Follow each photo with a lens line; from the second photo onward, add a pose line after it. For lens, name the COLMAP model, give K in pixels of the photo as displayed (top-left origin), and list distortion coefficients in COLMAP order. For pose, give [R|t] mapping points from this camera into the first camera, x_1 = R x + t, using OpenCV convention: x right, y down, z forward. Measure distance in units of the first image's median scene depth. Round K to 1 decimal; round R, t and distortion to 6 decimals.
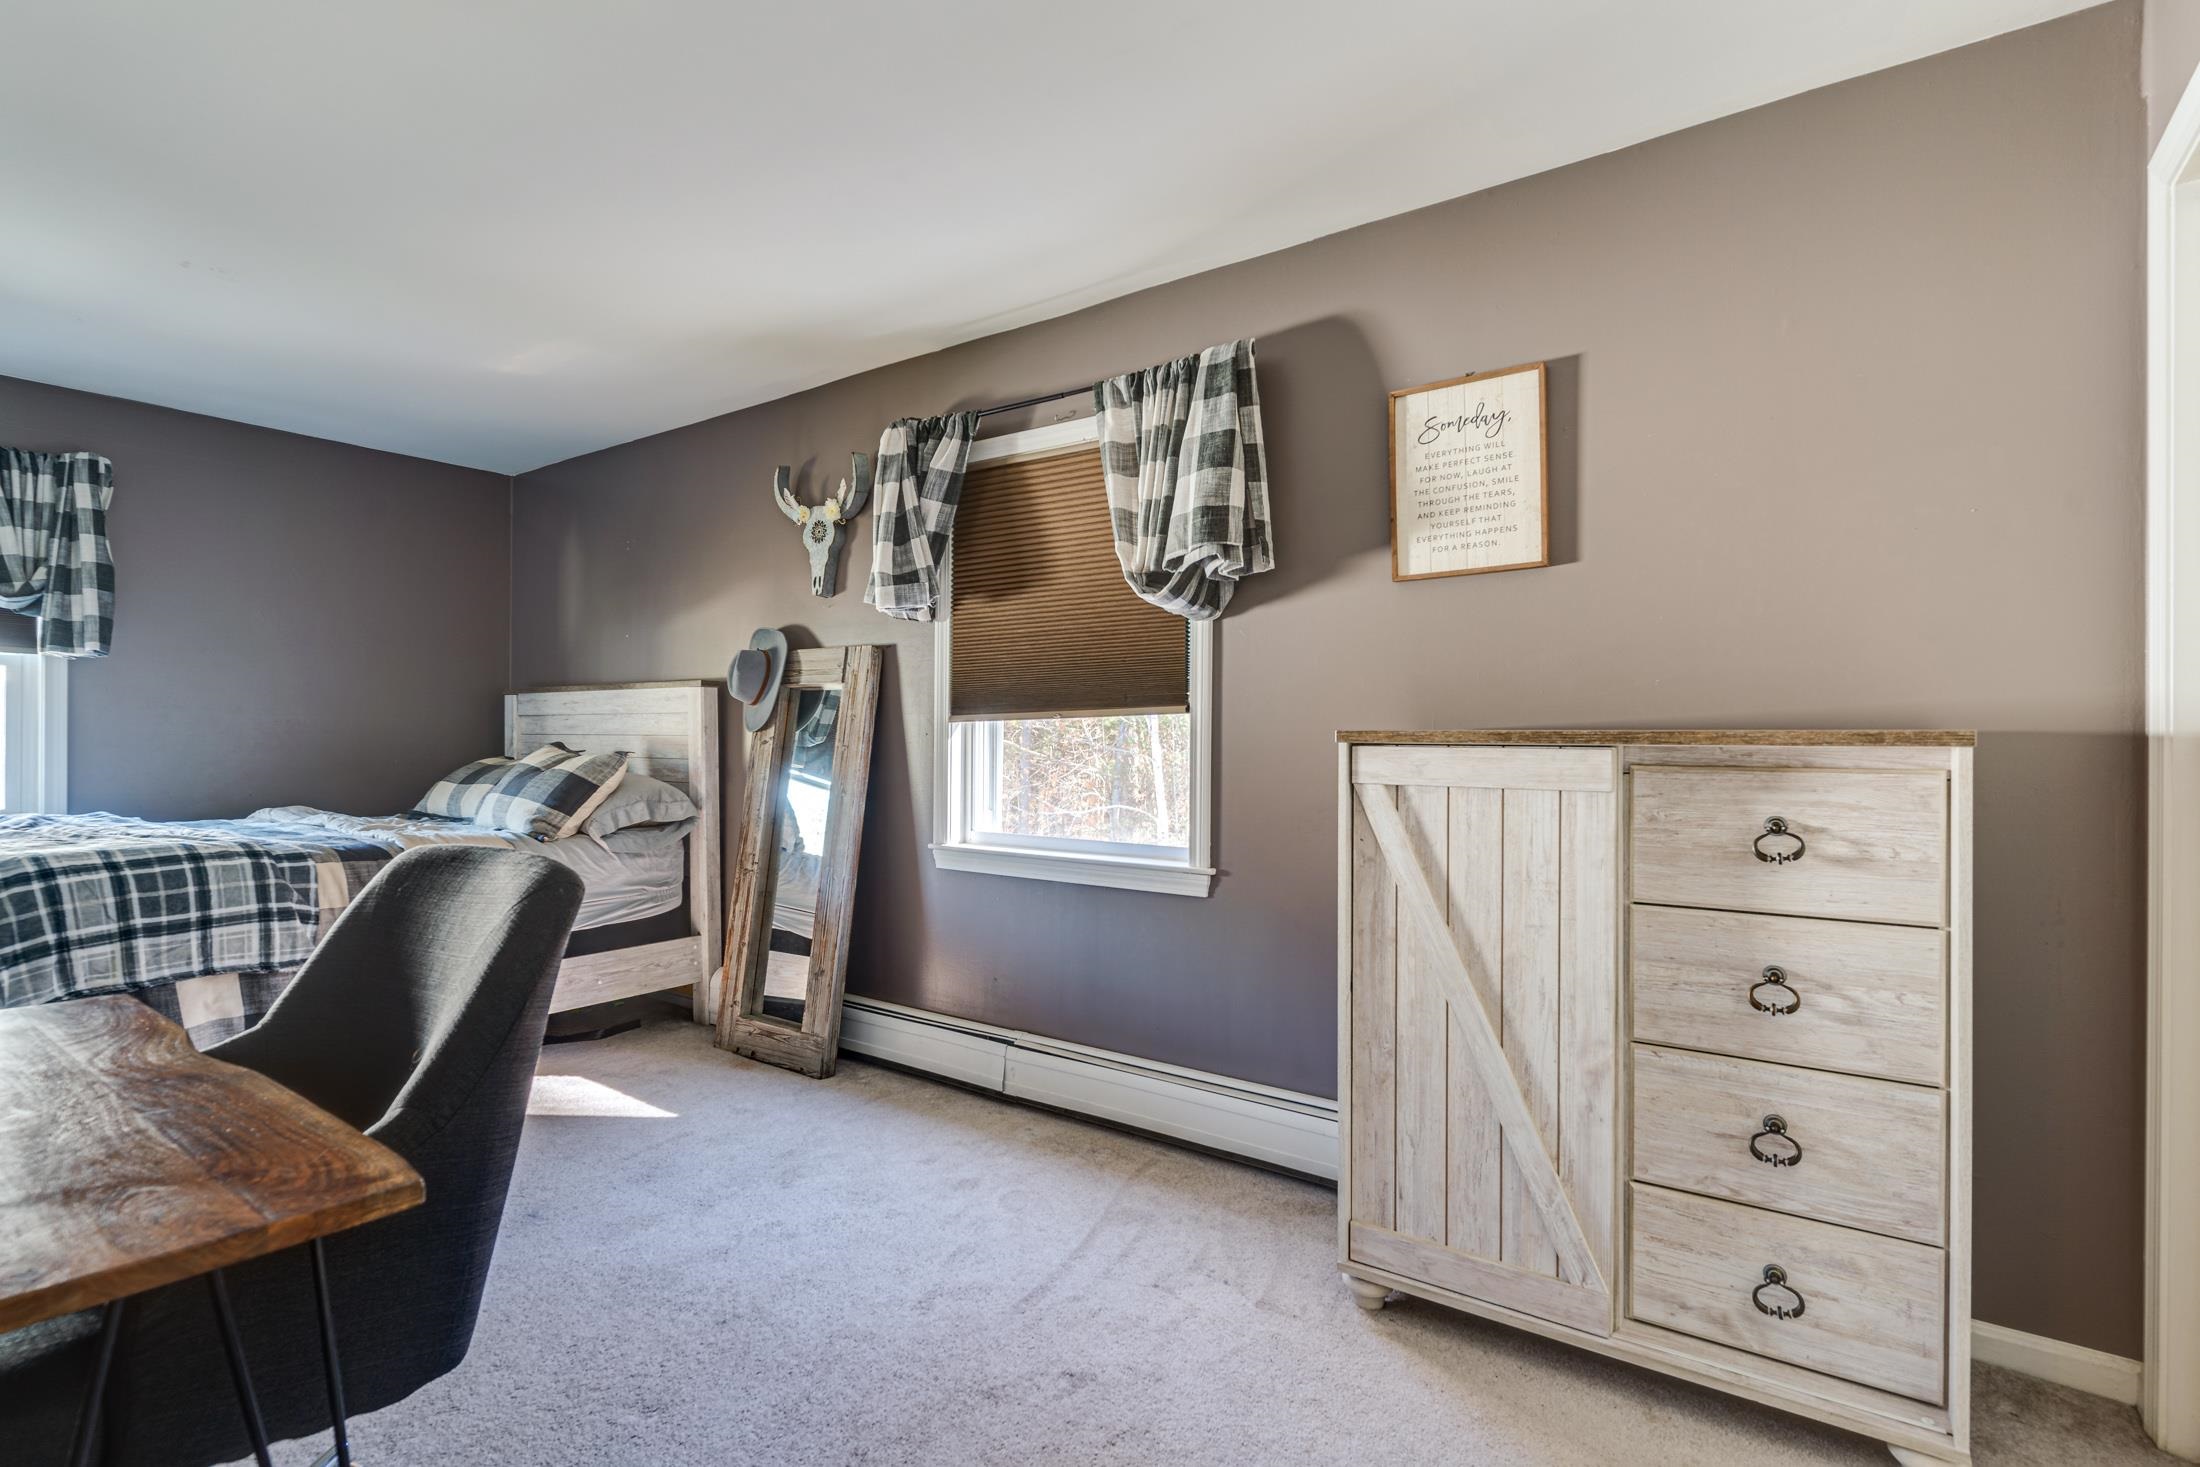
lens RADIAL K [[1092.7, 0, 1051.6], [0, 1092.7, 740.6], [0, 0, 1]] dist [-0.004876, -0.000614]
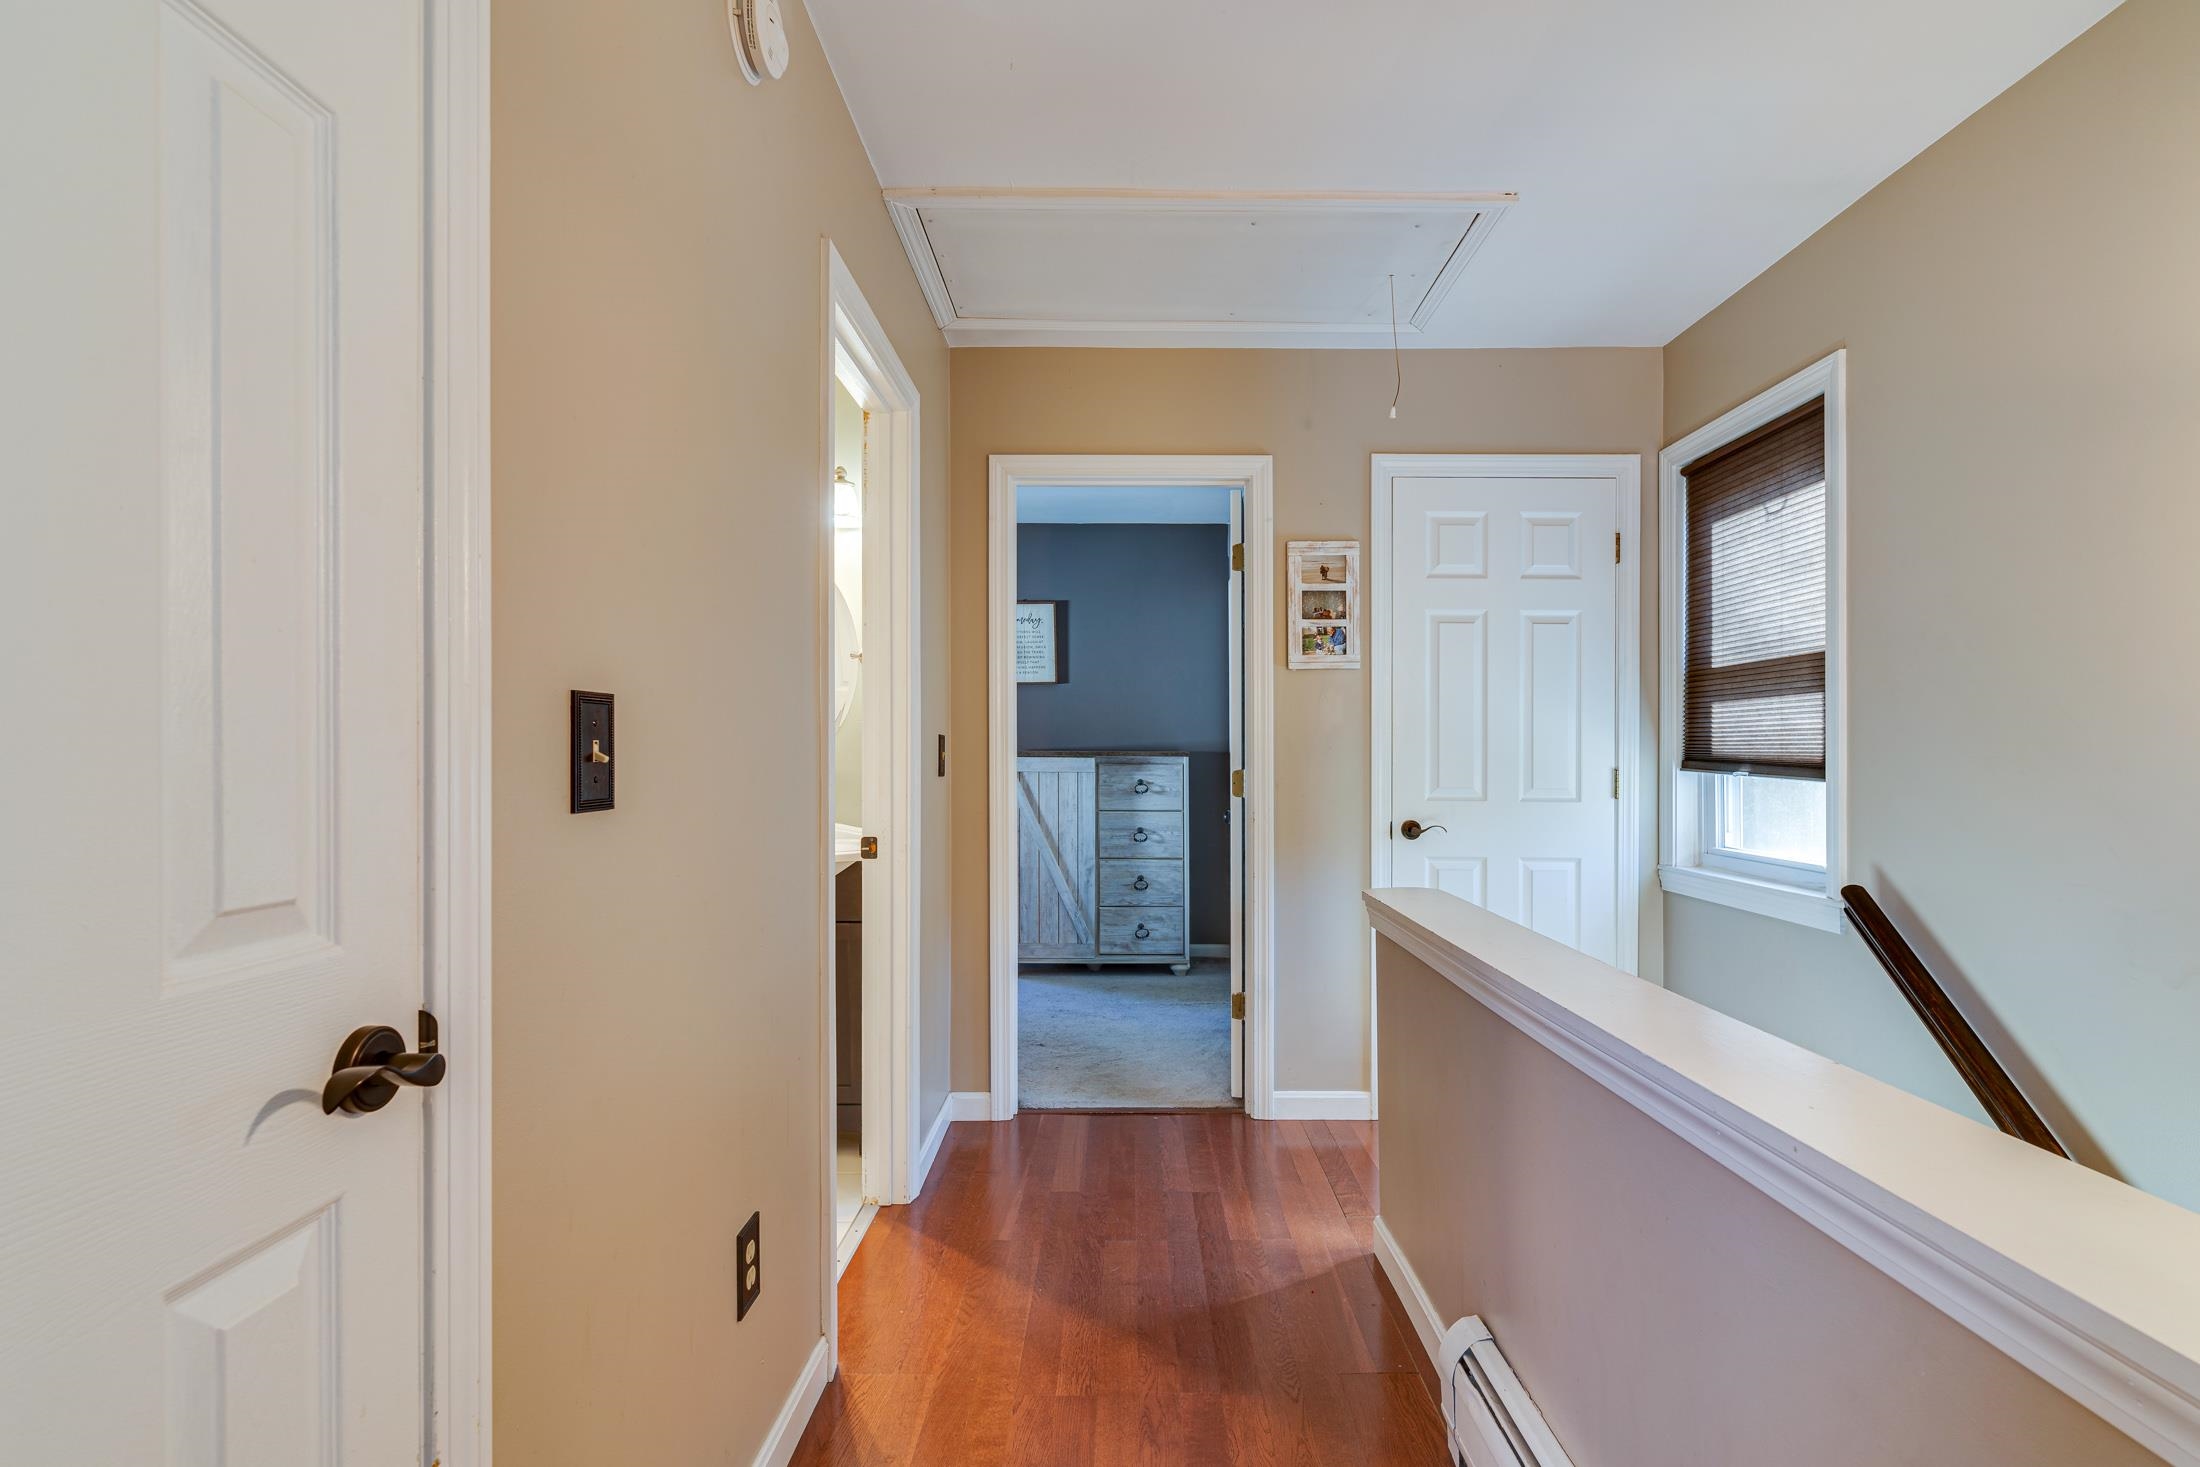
lens RADIAL K [[1092.7, 0, 1102.4], [0, 1092.7, 740.6], [0, 0, 1]] dist [-0.004876, -0.000614]
pose [[0.812140, 0.004047, 0.583449, -1.137271], [0.001467, 0.999959, -0.008979, -0.011011], [-0.583461, 0.008148, 0.812100, -1.344194]]
